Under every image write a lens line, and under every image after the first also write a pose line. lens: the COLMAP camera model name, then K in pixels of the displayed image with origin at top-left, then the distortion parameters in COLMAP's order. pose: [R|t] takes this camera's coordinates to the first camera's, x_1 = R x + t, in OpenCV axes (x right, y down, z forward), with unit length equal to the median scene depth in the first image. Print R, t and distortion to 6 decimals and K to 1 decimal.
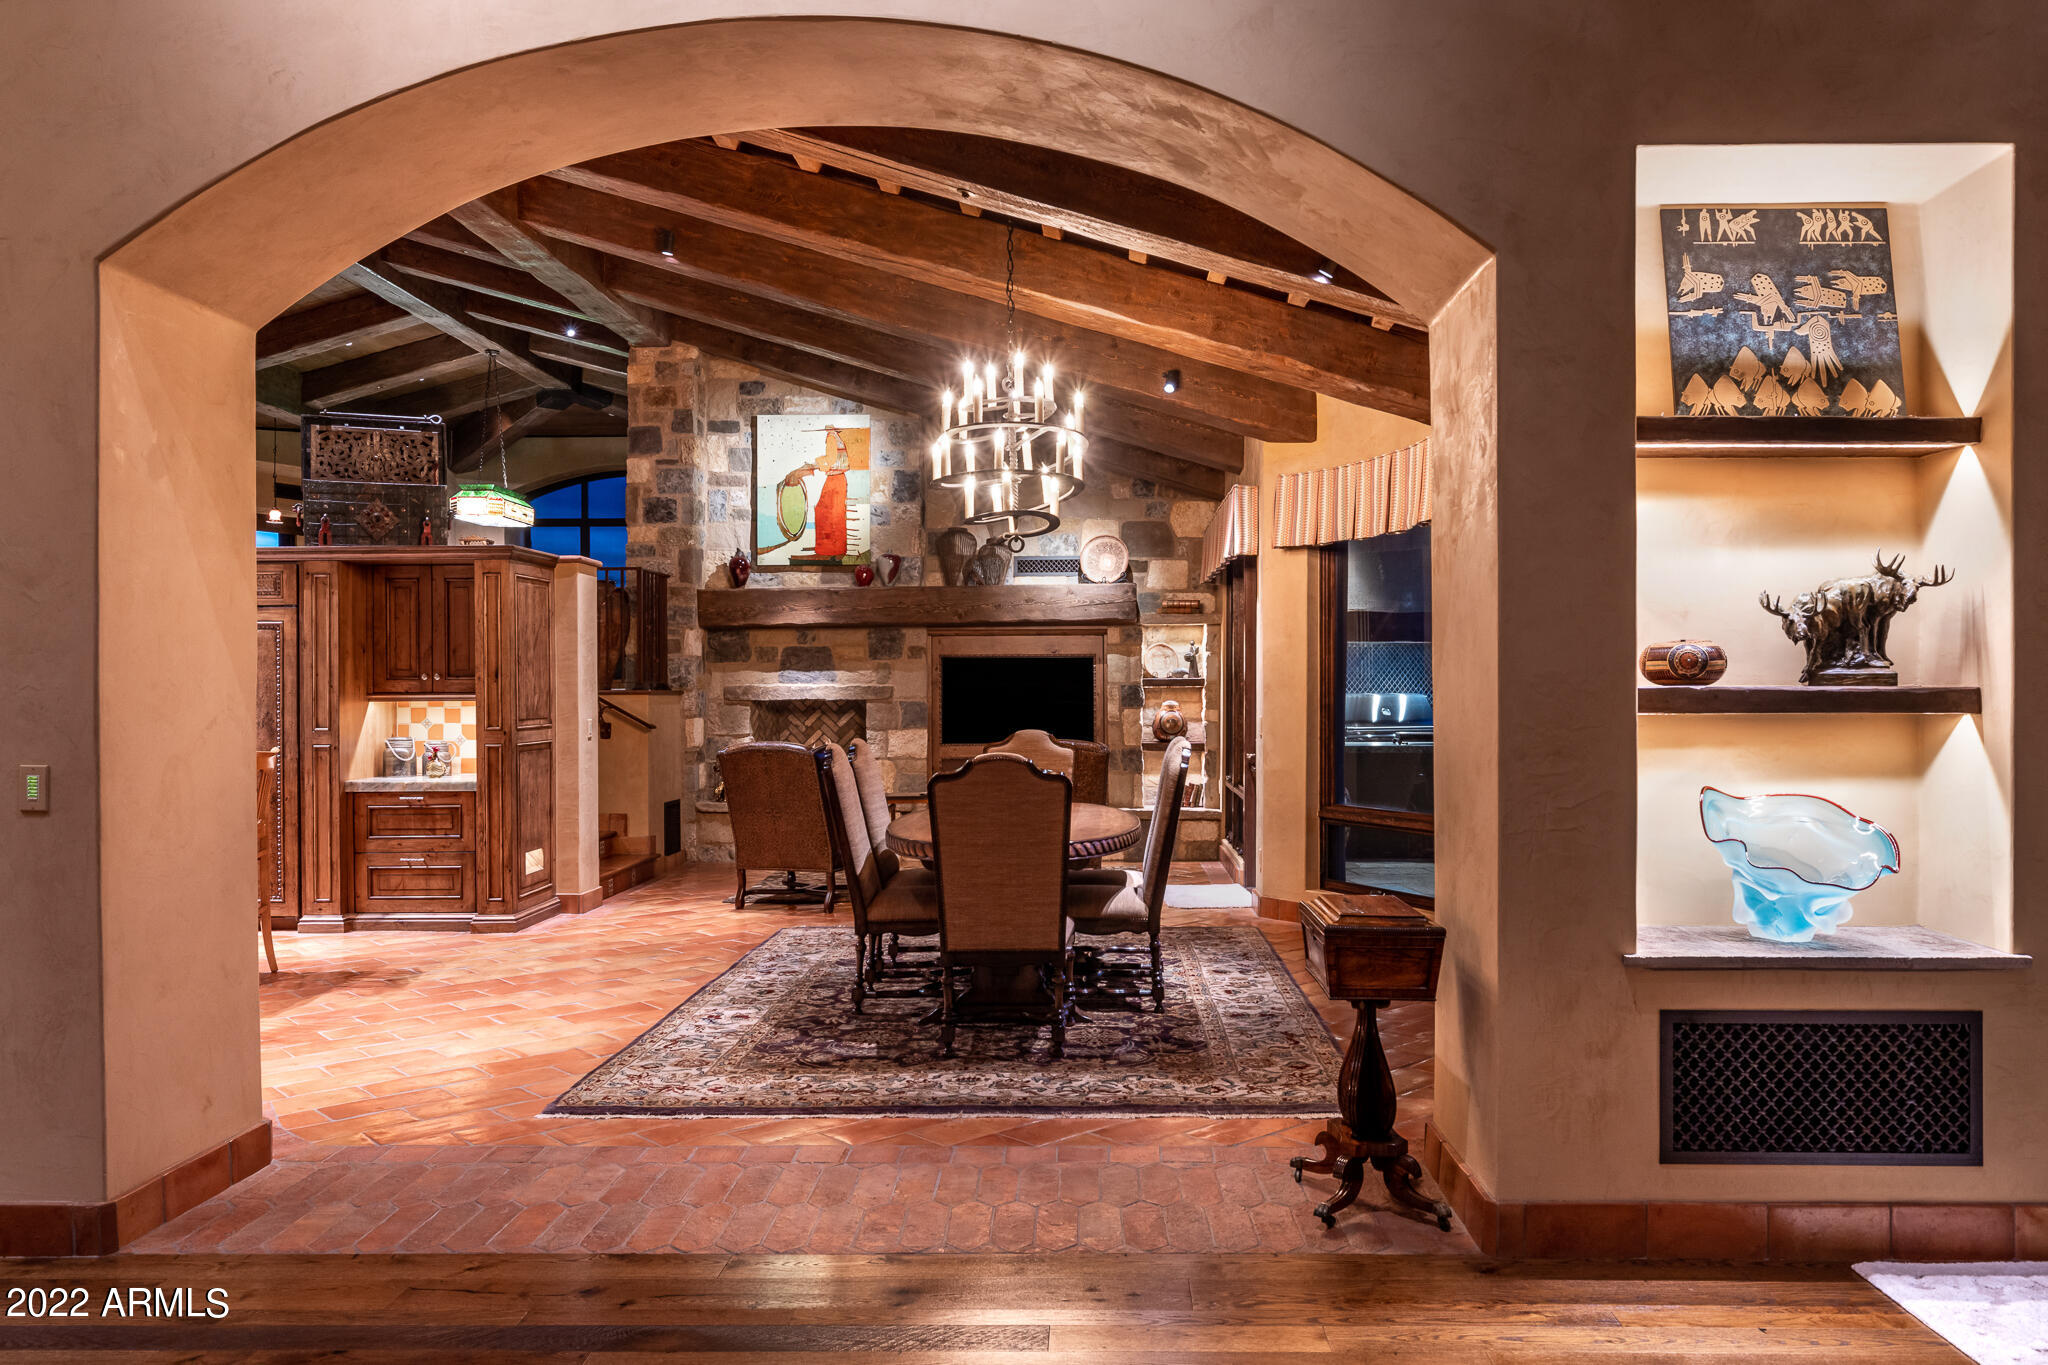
lens RADIAL K [[1406.7, 0, 1025.5], [0, 1406.7, 691.1], [0, 0, 1]] dist [0.001922, 0.000869]
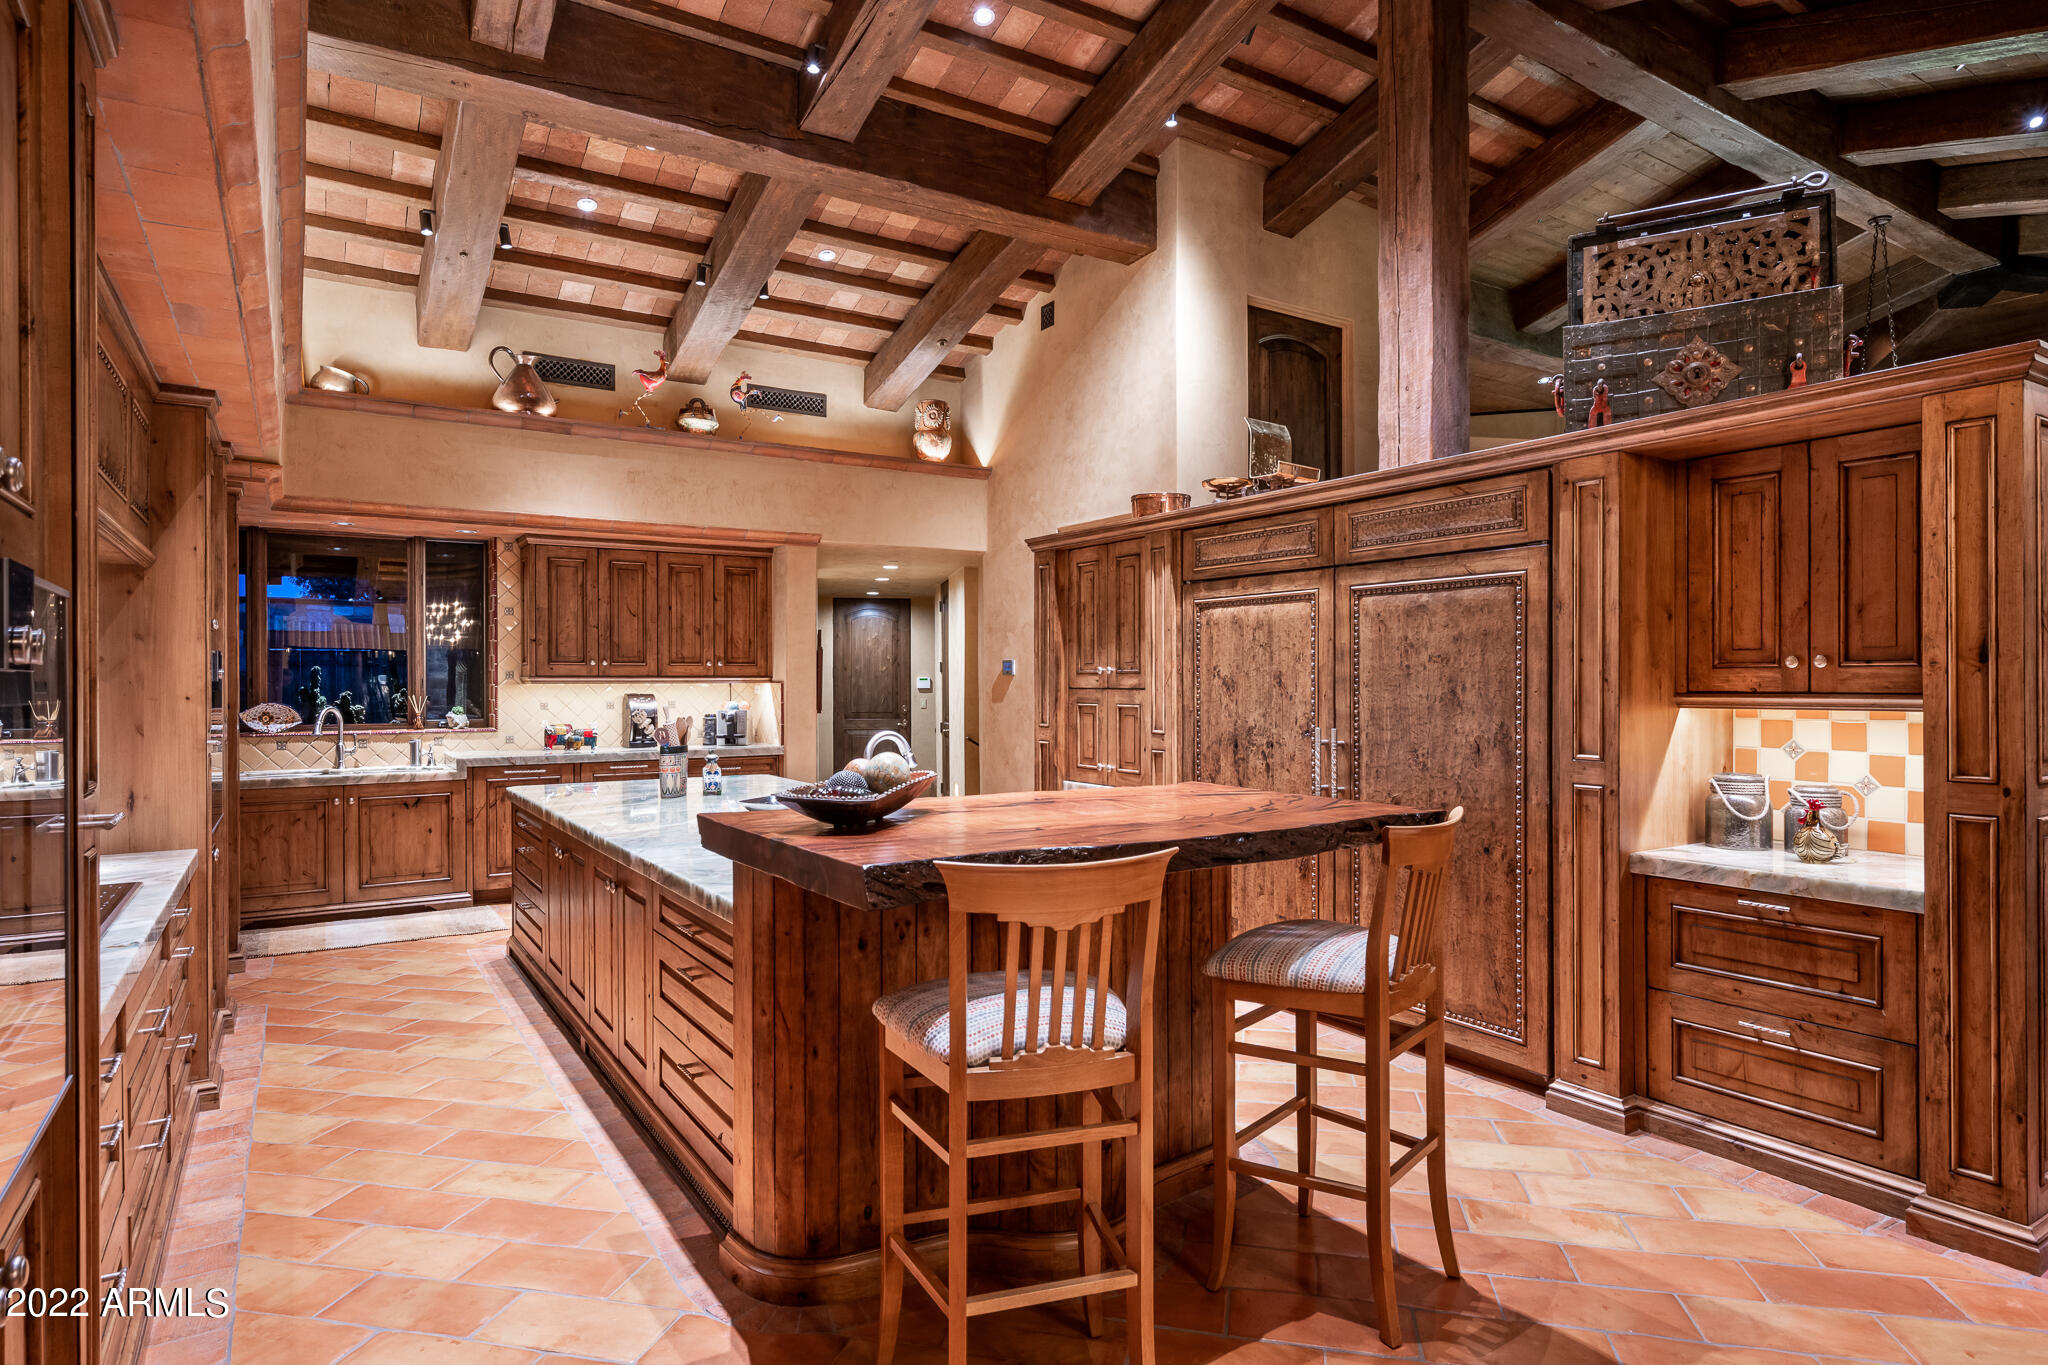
lens RADIAL K [[1125.5, 0, 1025.0], [0, 1125.5, 685.1], [0, 0, 1]] dist [-0.000352, 0.000044]
pose [[0.554068, 0.005295, -0.832455, -0.248911], [-0.004711, 0.999984, 0.003225, -0.001814], [0.832458, 0.002135, 0.554084, 0.559333]]
